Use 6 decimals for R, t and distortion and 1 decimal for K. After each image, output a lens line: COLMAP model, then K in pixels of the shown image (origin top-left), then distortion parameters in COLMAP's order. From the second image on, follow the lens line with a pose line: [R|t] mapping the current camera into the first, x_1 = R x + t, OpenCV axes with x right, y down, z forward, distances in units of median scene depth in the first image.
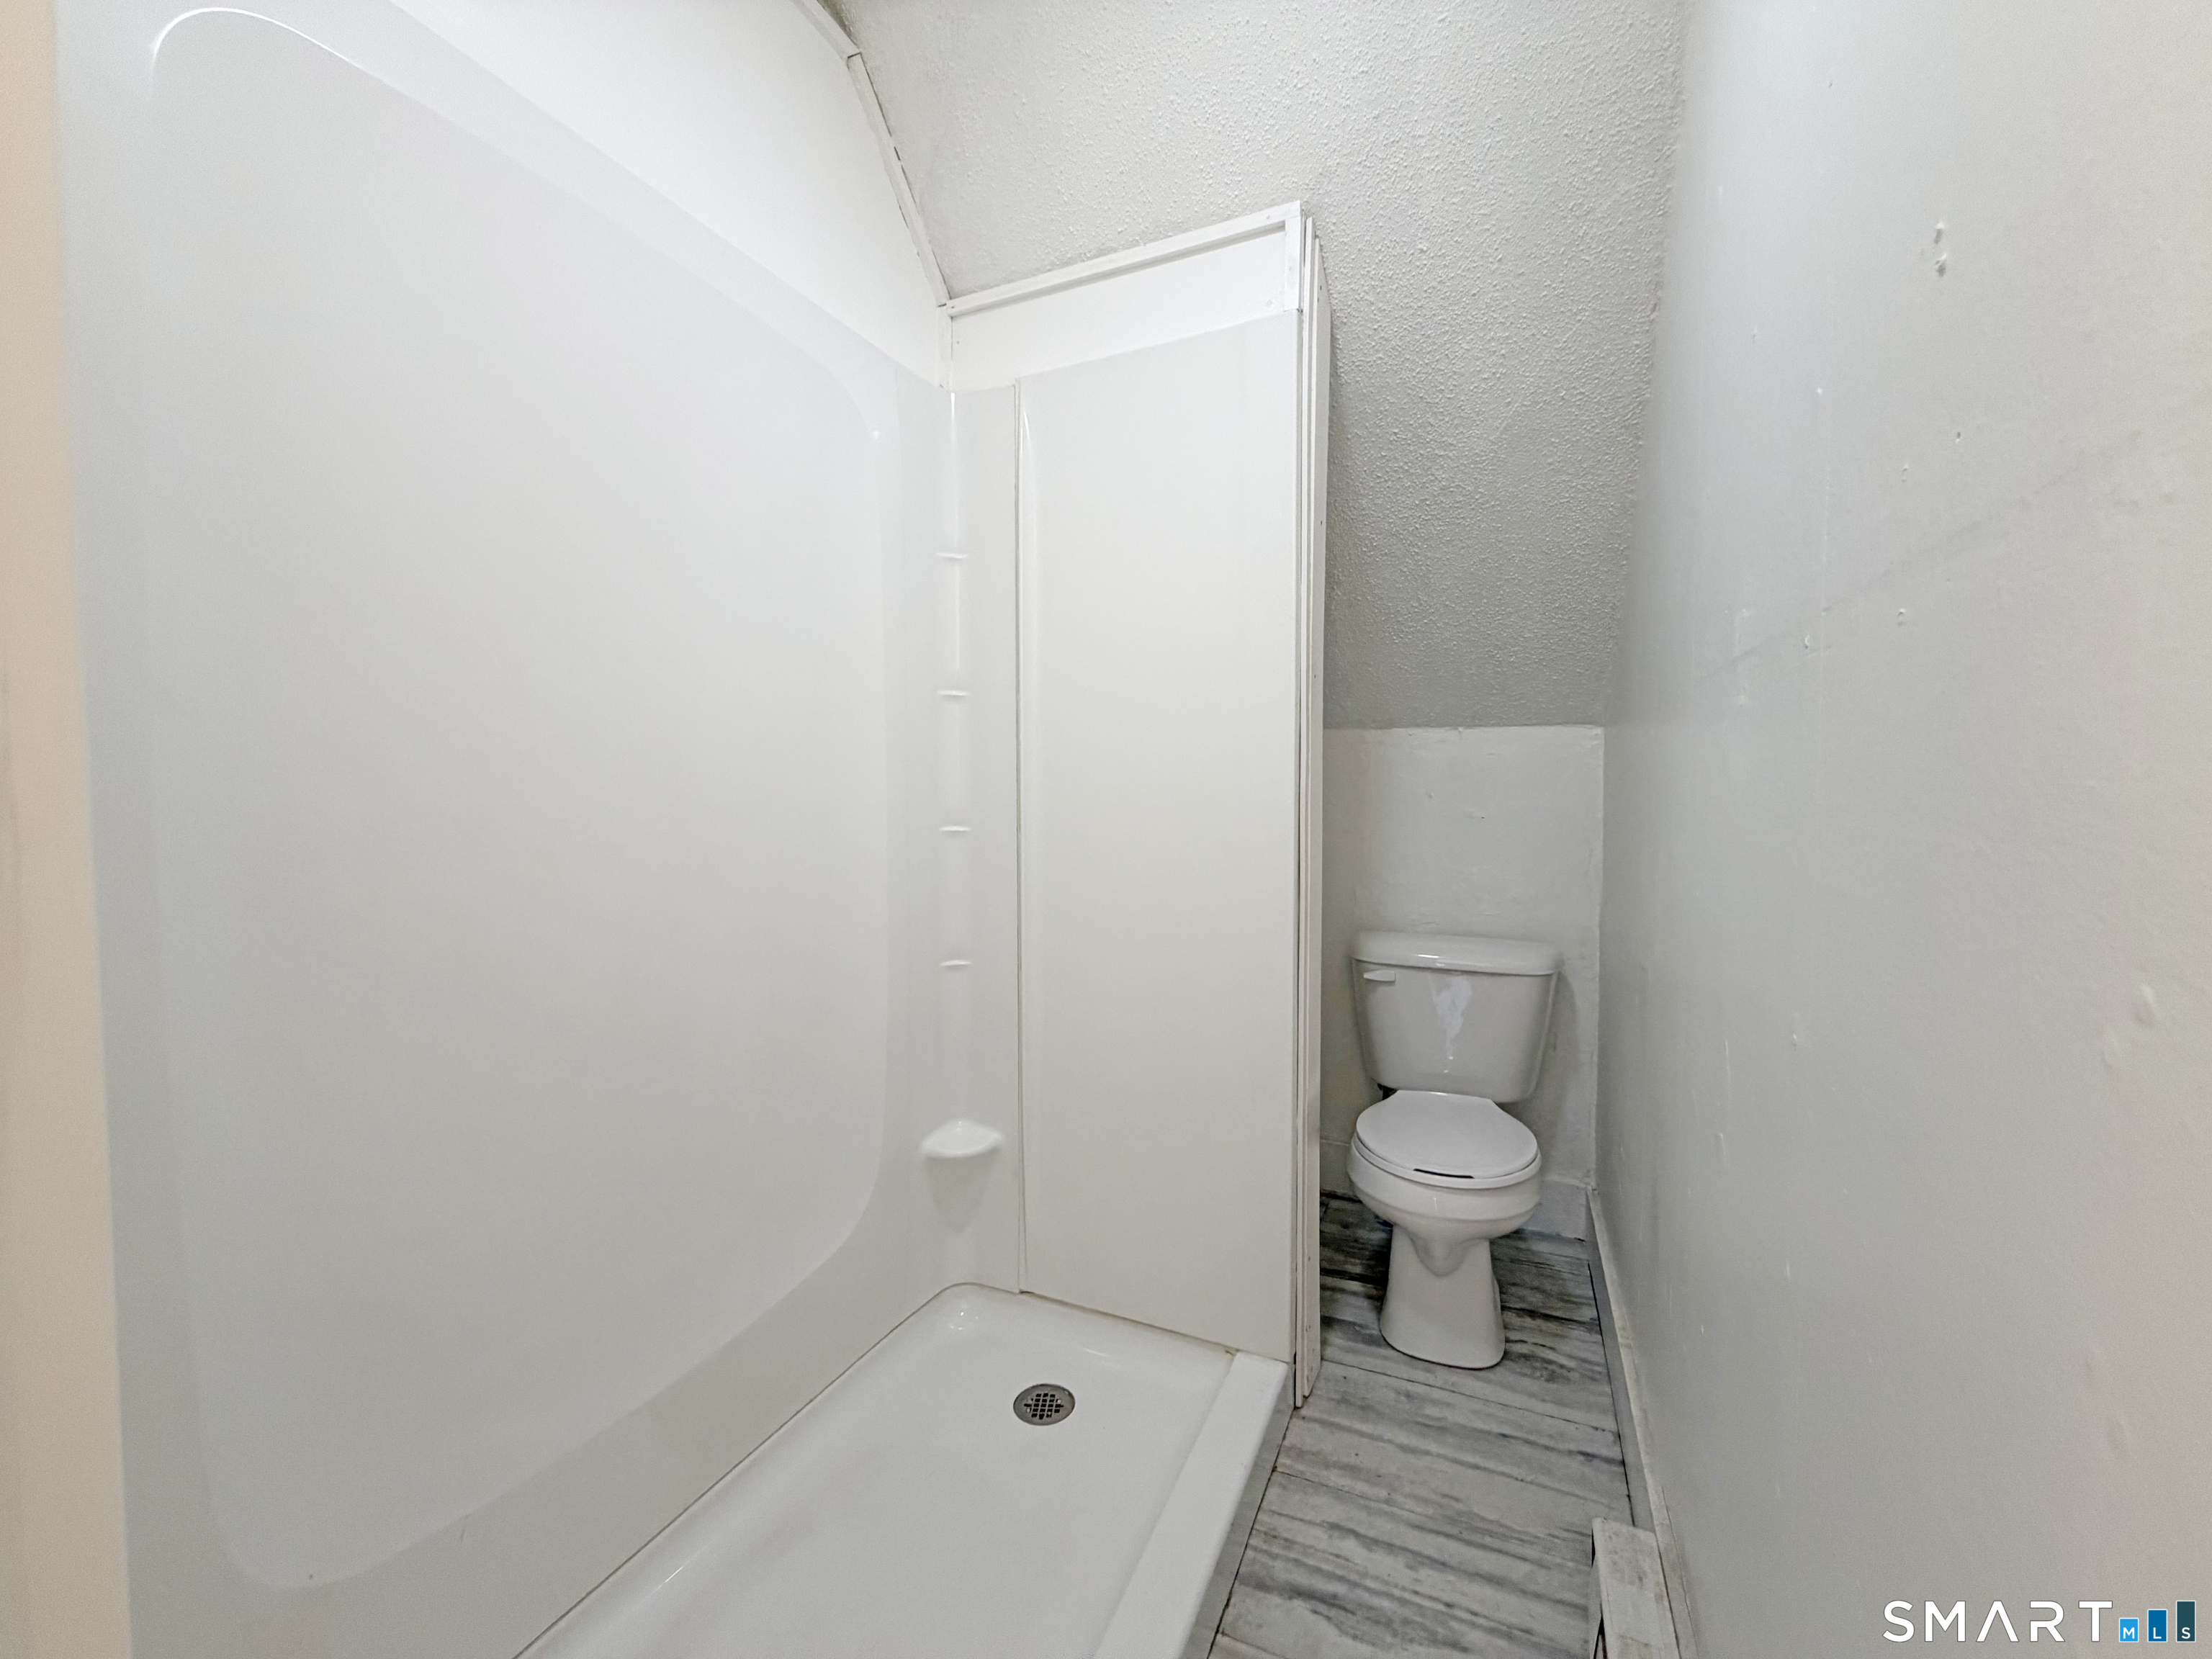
lens RADIAL K [[871.7, 0, 1108.0], [0, 871.7, 829.5], [0, 0, 1]] dist [-0.001323, 0.000551]
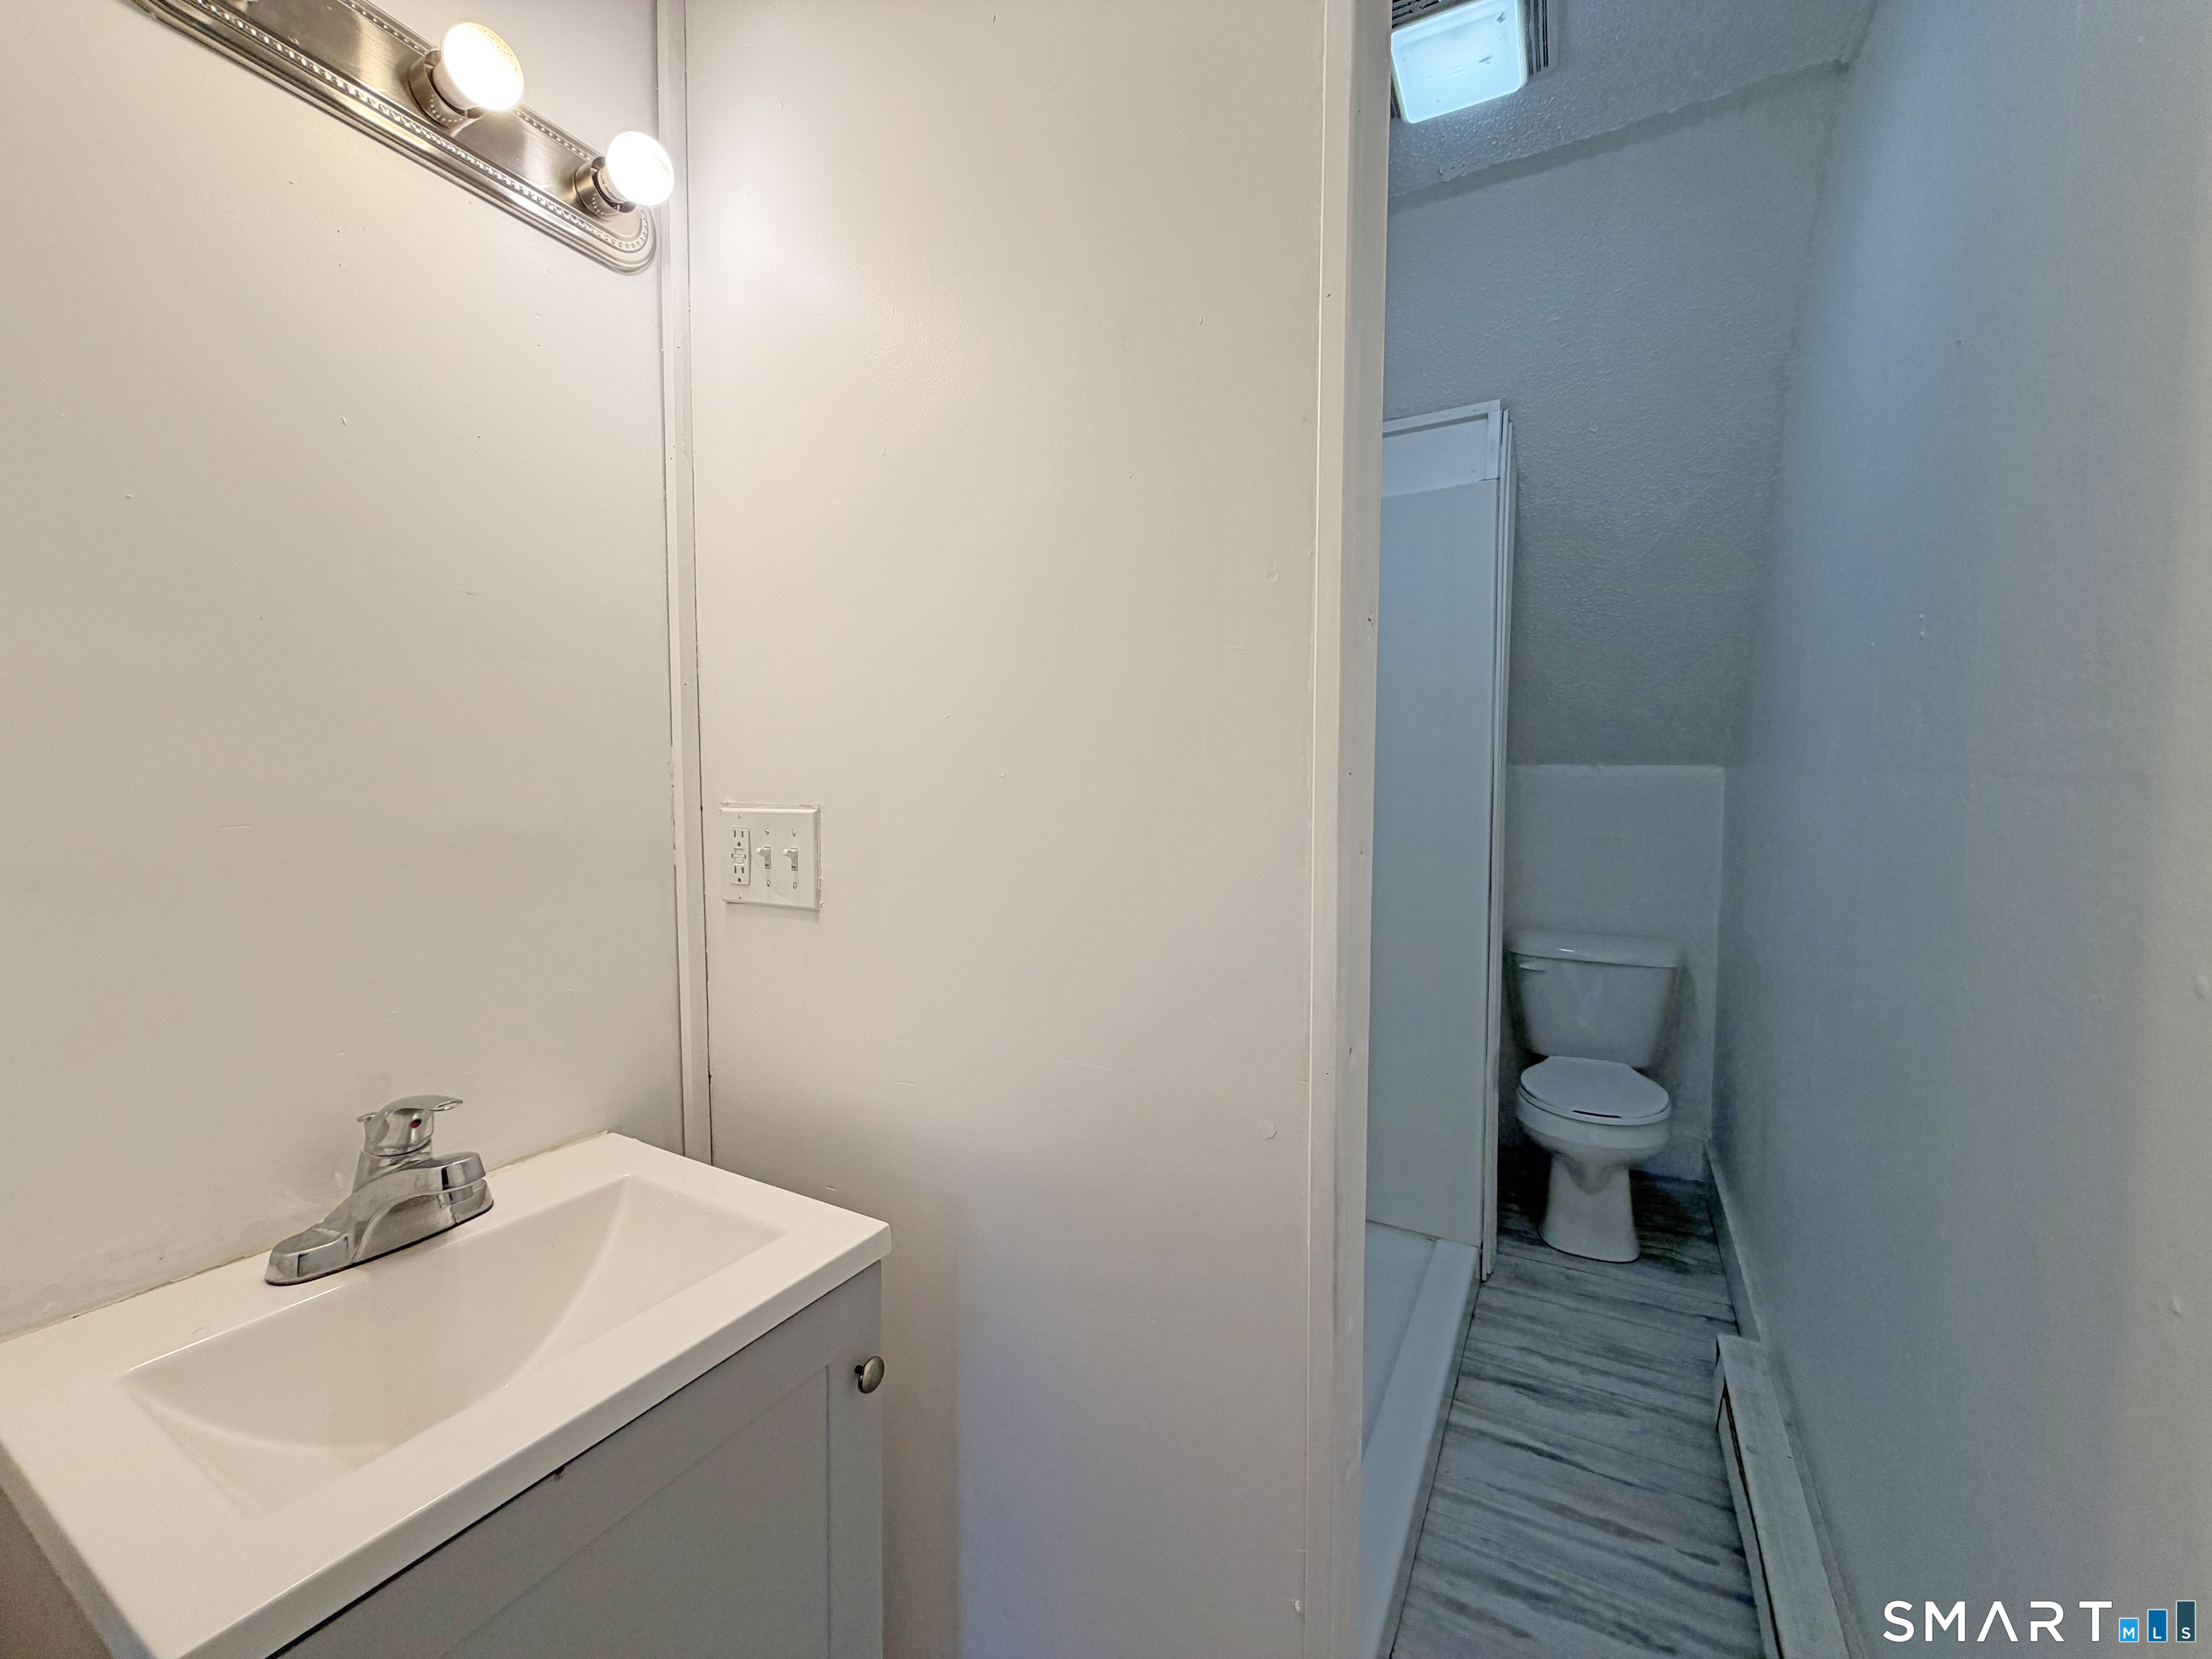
lens RADIAL K [[871.7, 0, 1105.8], [0, 871.7, 827.3], [0, 0, 1]] dist [-0.001323, 0.000551]
pose [[0.996349, 0.006273, -0.085140, -0.258383], [-0.005015, 0.999875, 0.014981, -0.063687], [0.085223, -0.014500, 0.996256, -0.396864]]
